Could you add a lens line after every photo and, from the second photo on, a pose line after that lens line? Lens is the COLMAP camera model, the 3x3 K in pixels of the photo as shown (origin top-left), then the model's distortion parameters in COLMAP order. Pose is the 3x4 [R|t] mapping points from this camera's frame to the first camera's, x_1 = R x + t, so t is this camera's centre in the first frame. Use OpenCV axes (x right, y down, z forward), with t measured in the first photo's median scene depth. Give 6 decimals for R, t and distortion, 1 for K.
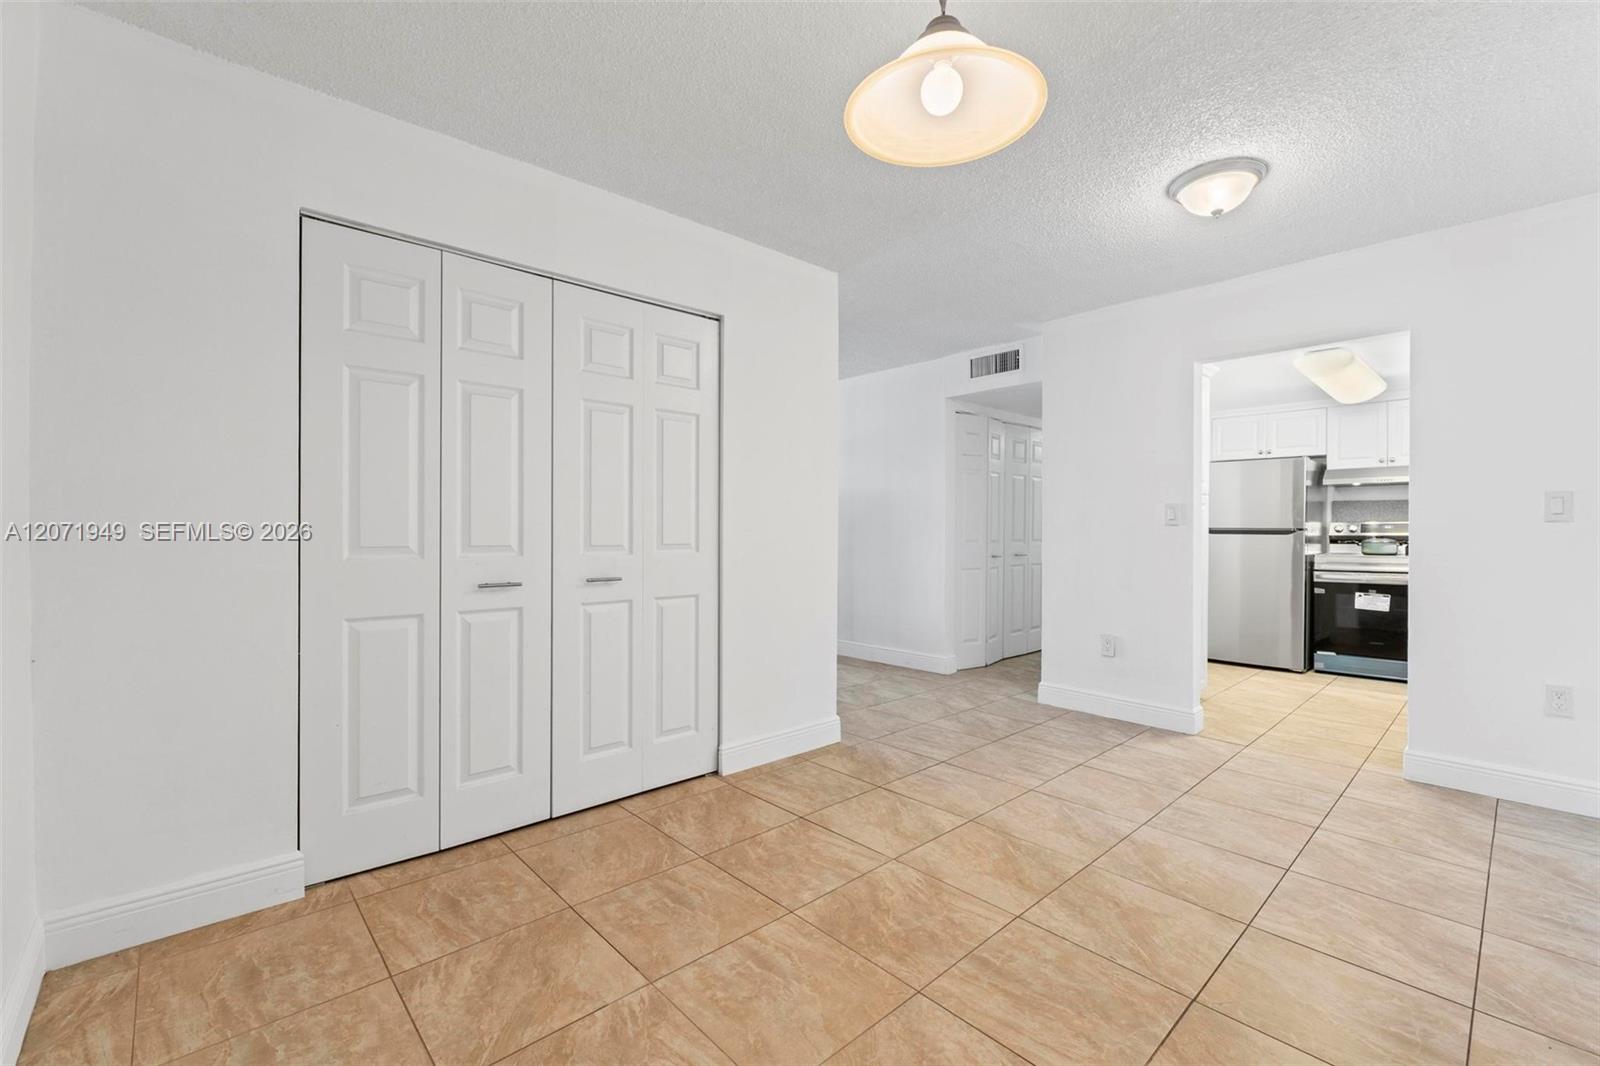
lens RADIAL K [[686.0, 0, 804.8], [0, 686.0, 539.5], [0, 0, 1]] dist [-0.008222, 0.000934]
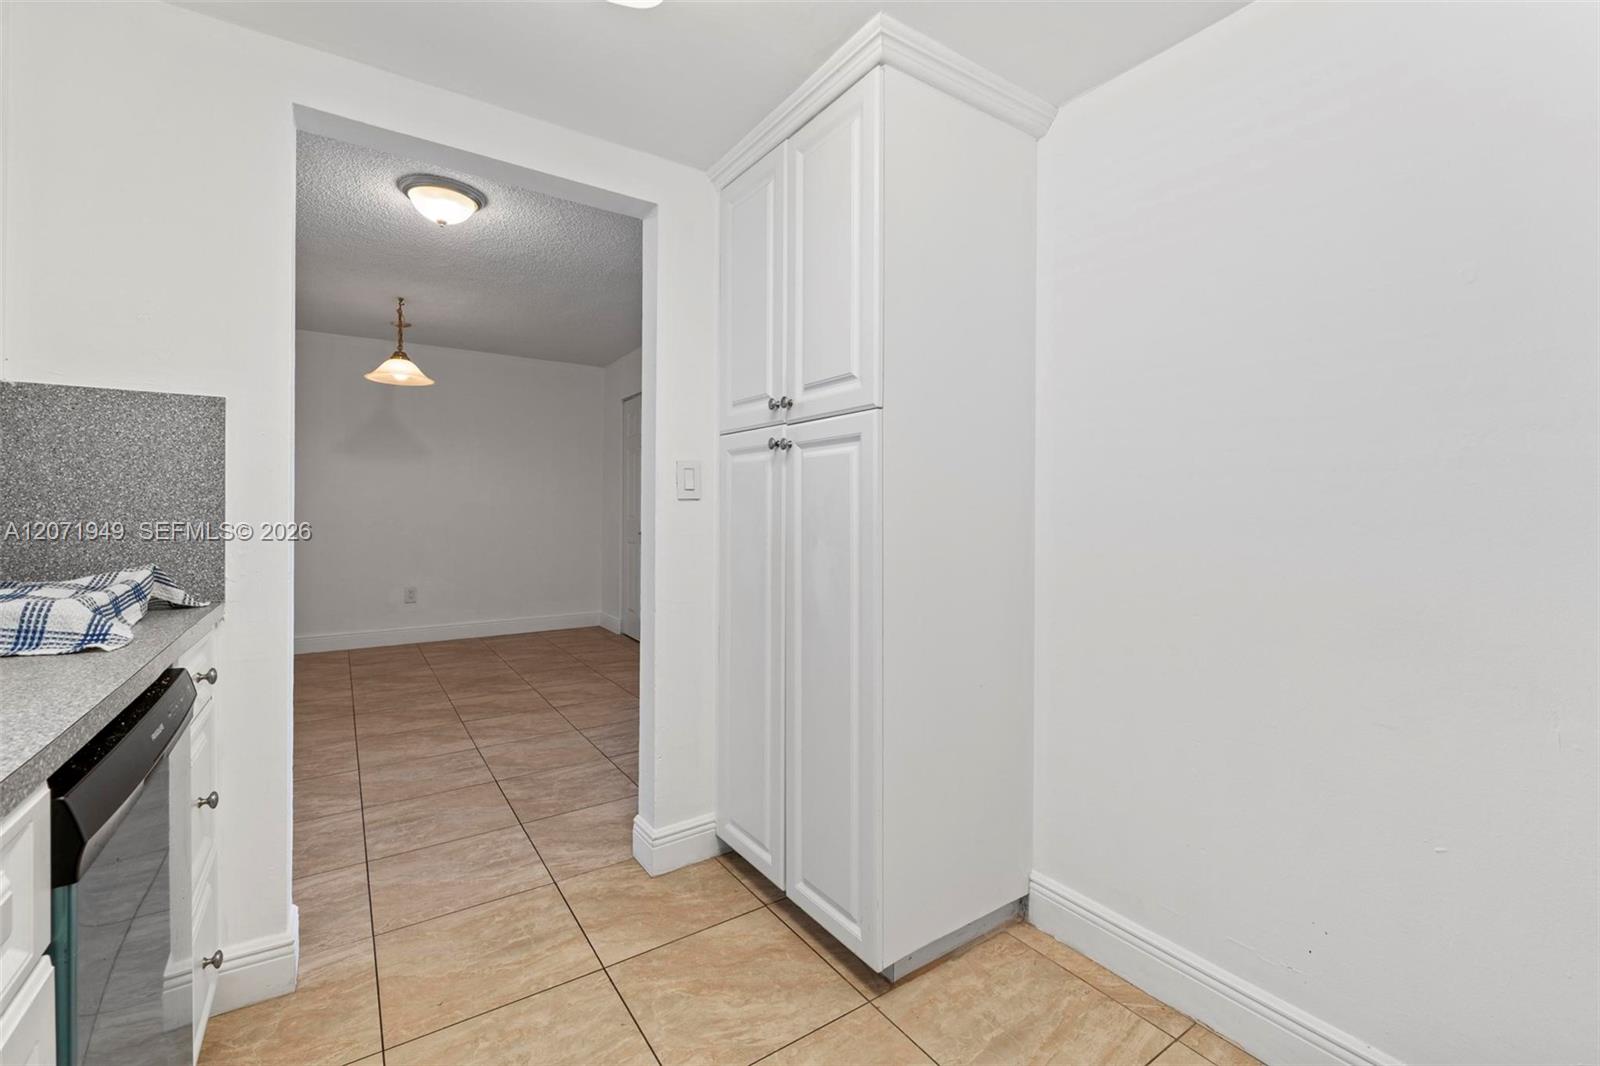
lens RADIAL K [[686.0, 0, 797.1], [0, 686.0, 518.2], [0, 0, 1]] dist [-0.008222, 0.000934]
pose [[-0.160929, 0.011634, -0.986897, 1.616682], [-0.017626, 0.999737, 0.014660, -0.023244], [0.986809, 0.019754, -0.160681, 1.765090]]
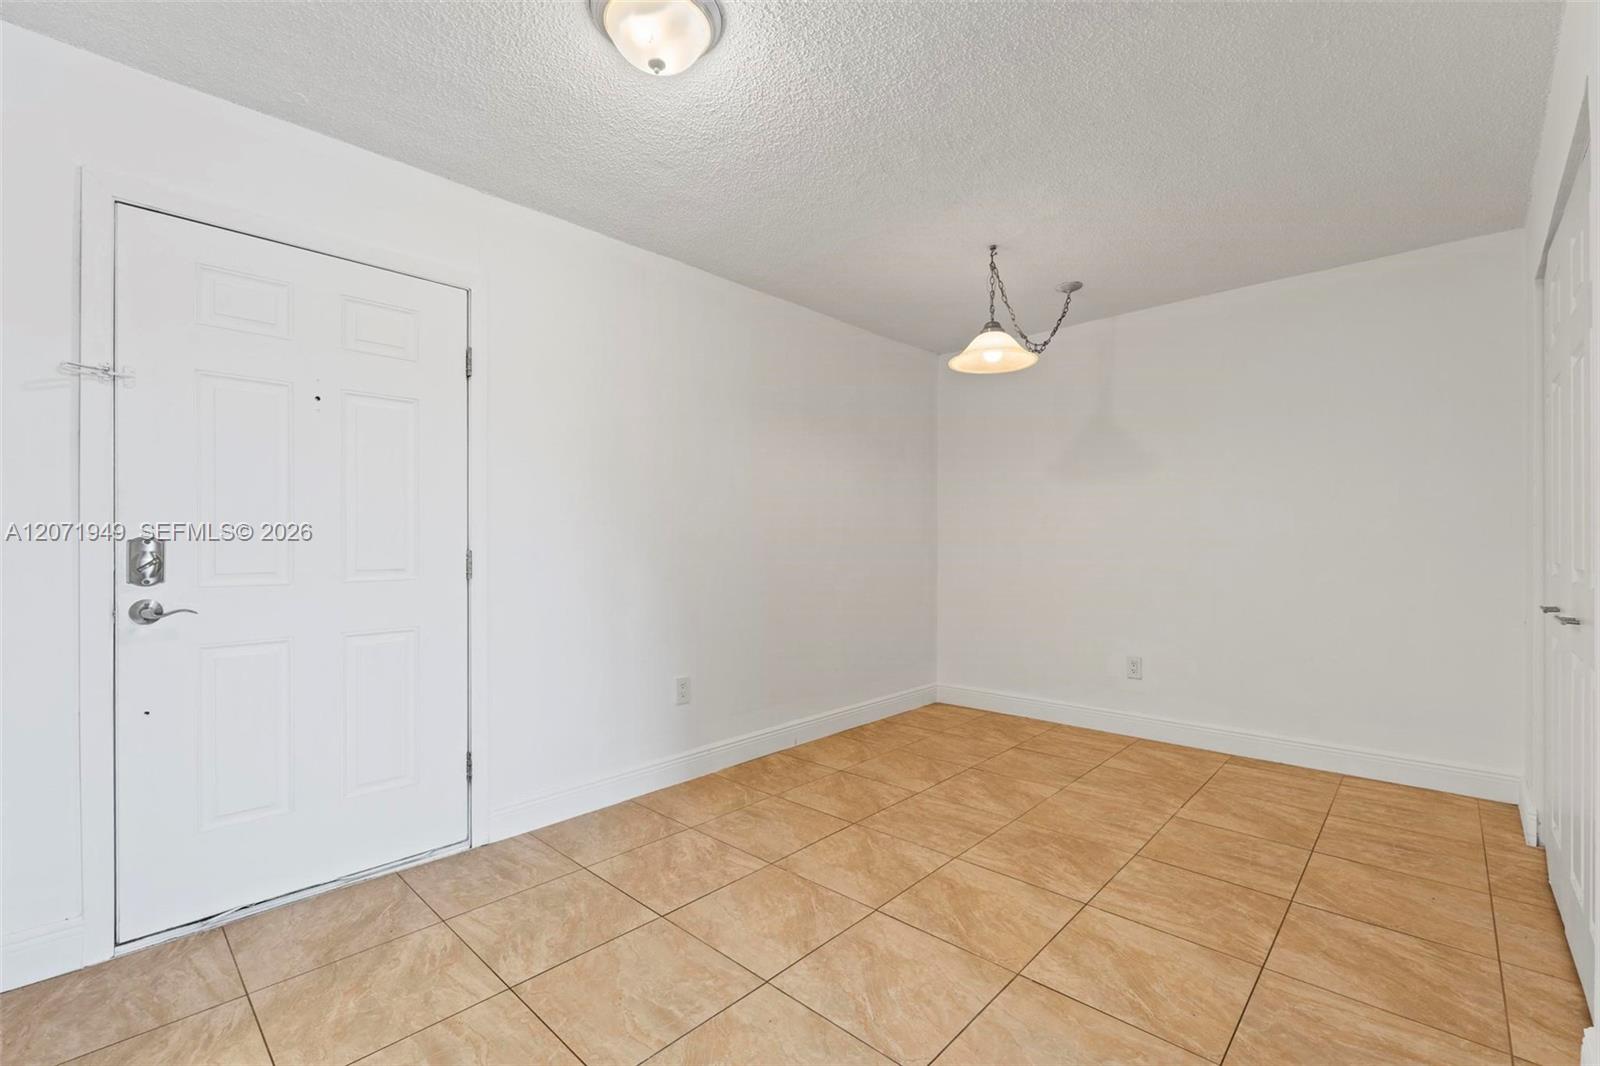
lens RADIAL K [[686.0, 0, 810.1], [0, 686.0, 537.1], [0, 0, 1]] dist [-0.008222, 0.000934]
pose [[-0.997404, -0.001873, -0.071989, 0.504949], [-0.002348, 0.999976, 0.006517, -0.025642], [0.071975, 0.006670, -0.997384, 1.681996]]
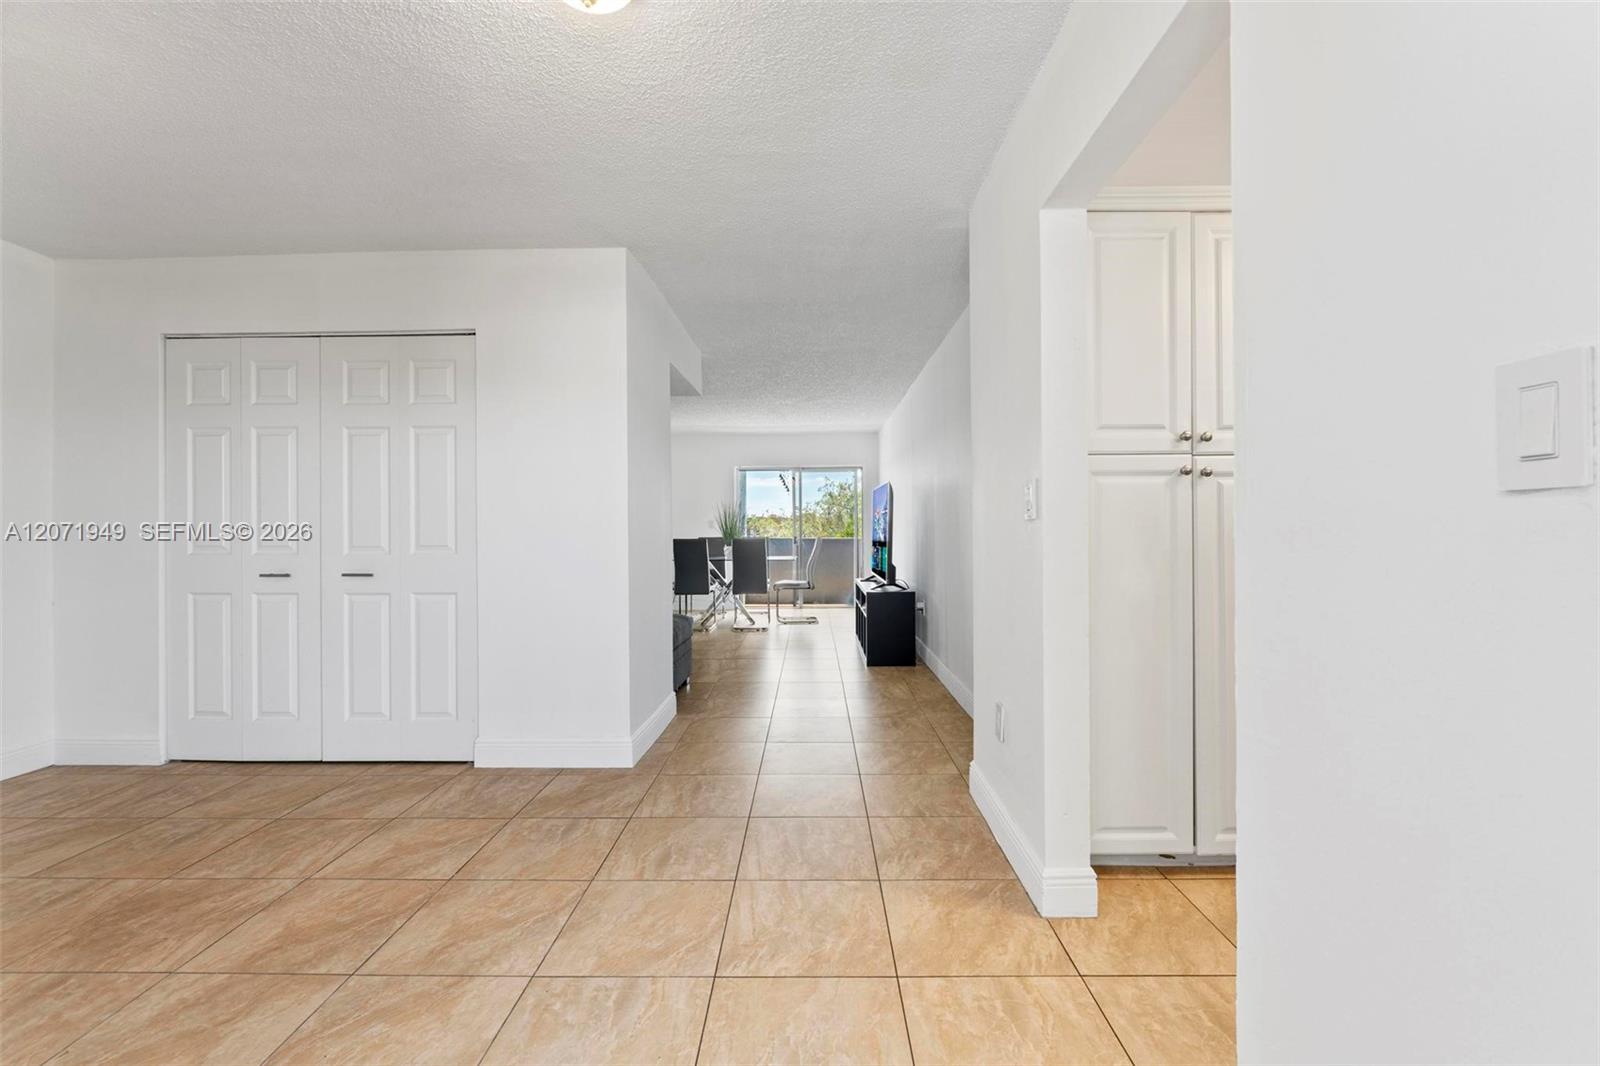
lens RADIAL K [[686.0, 0, 802.4], [0, 686.0, 533.2], [0, 0, 1]] dist [-0.008222, 0.000934]
pose [[0.722162, -0.000629, -0.691724, 1.148560], [-0.001416, 0.999996, -0.002388, -0.011353], [0.691723, 0.002704, 0.722158, 0.706392]]
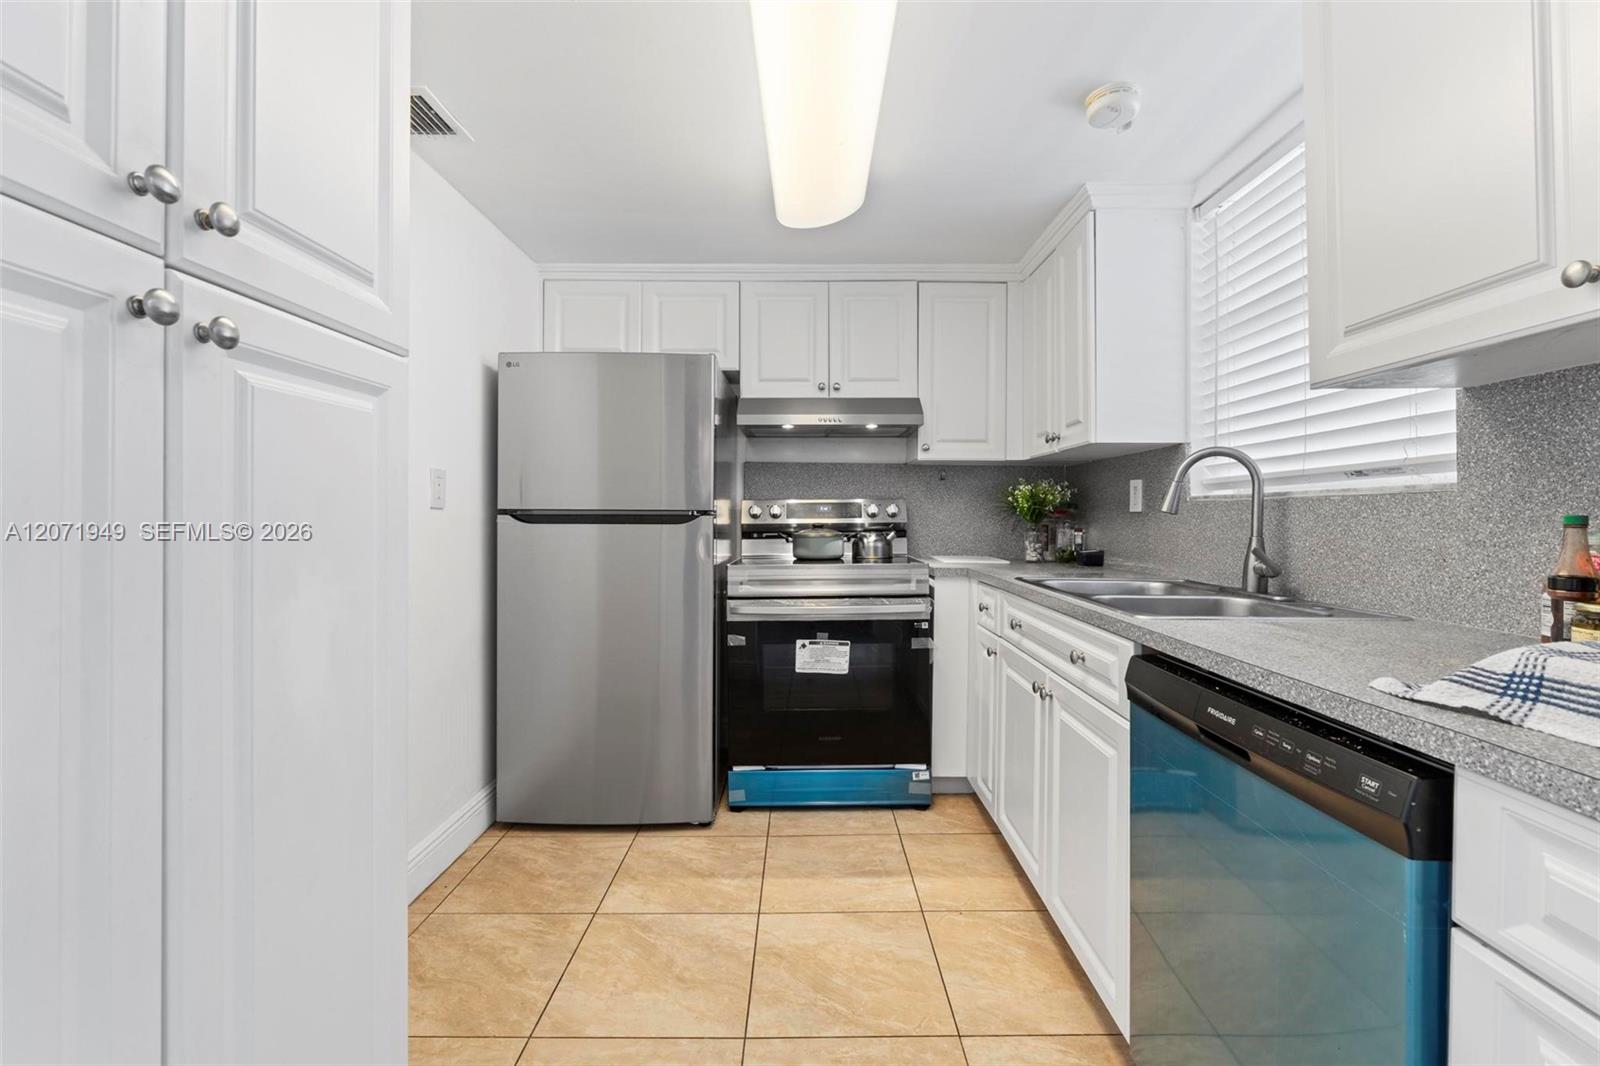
lens RADIAL K [[686.0, 0, 802.2], [0, 686.0, 519.6], [0, 0, 1]] dist [-0.008222, 0.000934]
pose [[0.688584, -0.003228, 0.725150, 0.896684], [0.008094, 0.999962, -0.003234, -0.015755], [-0.725112, 0.008096, 0.688584, 1.303067]]
